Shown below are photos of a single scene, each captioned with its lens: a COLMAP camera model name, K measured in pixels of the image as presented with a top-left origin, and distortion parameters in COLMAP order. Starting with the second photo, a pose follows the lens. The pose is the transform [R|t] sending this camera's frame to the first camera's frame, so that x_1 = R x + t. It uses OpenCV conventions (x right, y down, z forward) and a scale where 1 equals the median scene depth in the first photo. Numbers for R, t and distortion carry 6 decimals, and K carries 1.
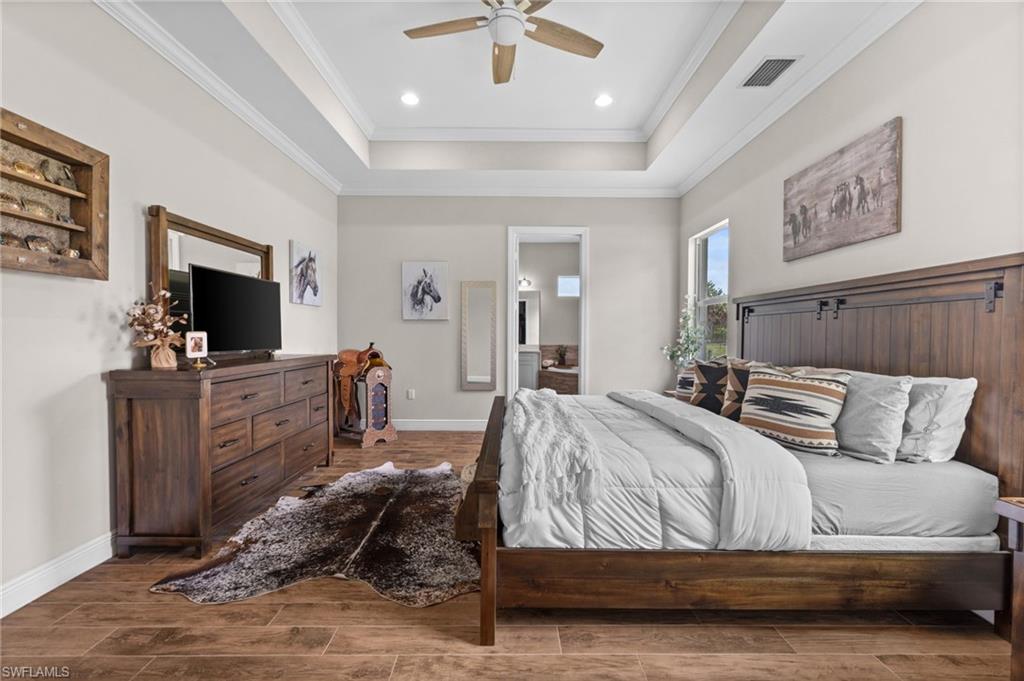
lens RADIAL K [[412.0, 0, 511.5], [0, 412.0, 341.4], [0, 0, 1]] dist [-0.001065, -0.000127]
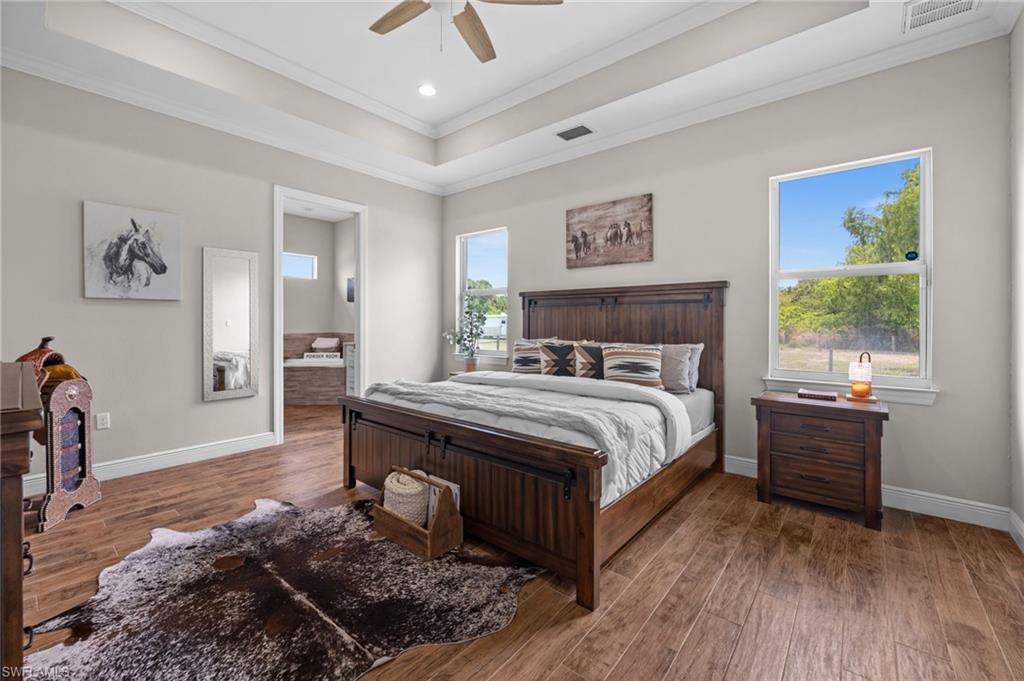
lens RADIAL K [[419.5, 0, 512.9], [0, 419.5, 322.0], [0, 0, 1]] dist [-0.000472, -0.000174]
pose [[0.645989, -0.006063, 0.763323, -0.580947], [0.015932, 0.999858, -0.005541, -0.008495], [-0.763181, 0.015740, 0.645994, 0.244912]]
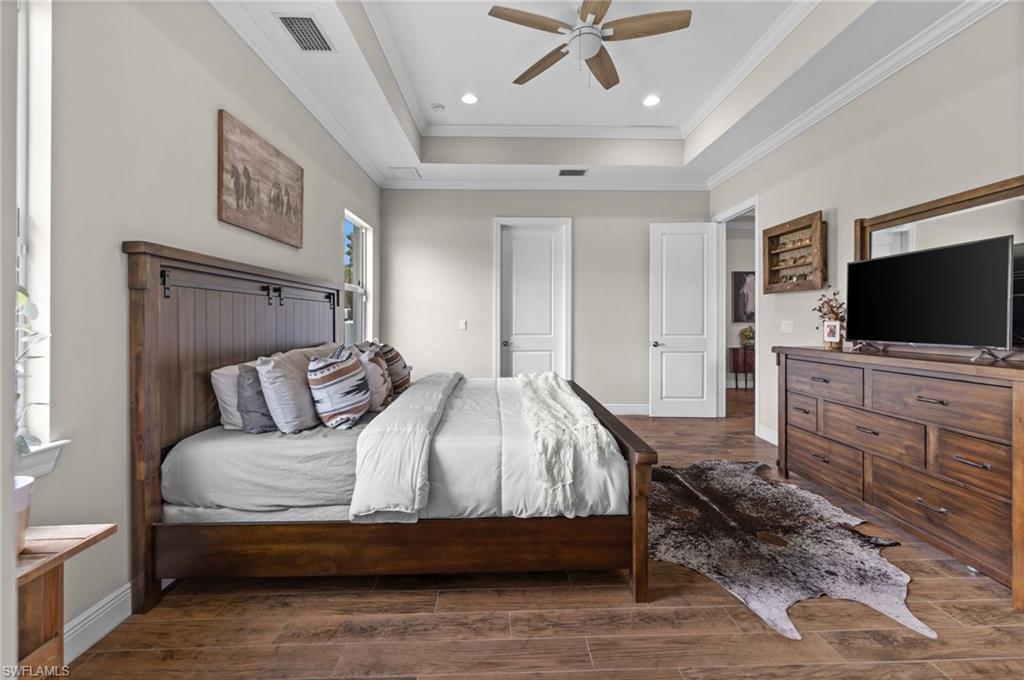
lens RADIAL K [[419.5, 0, 512.9], [0, 419.5, 321.5], [0, 0, 1]] dist [-0.000472, -0.000174]
pose [[-0.999703, -0.004803, -0.023884, 0.177662], [-0.005275, 0.999791, 0.019736, -0.033844], [0.023784, 0.019856, -0.999520, 1.896395]]
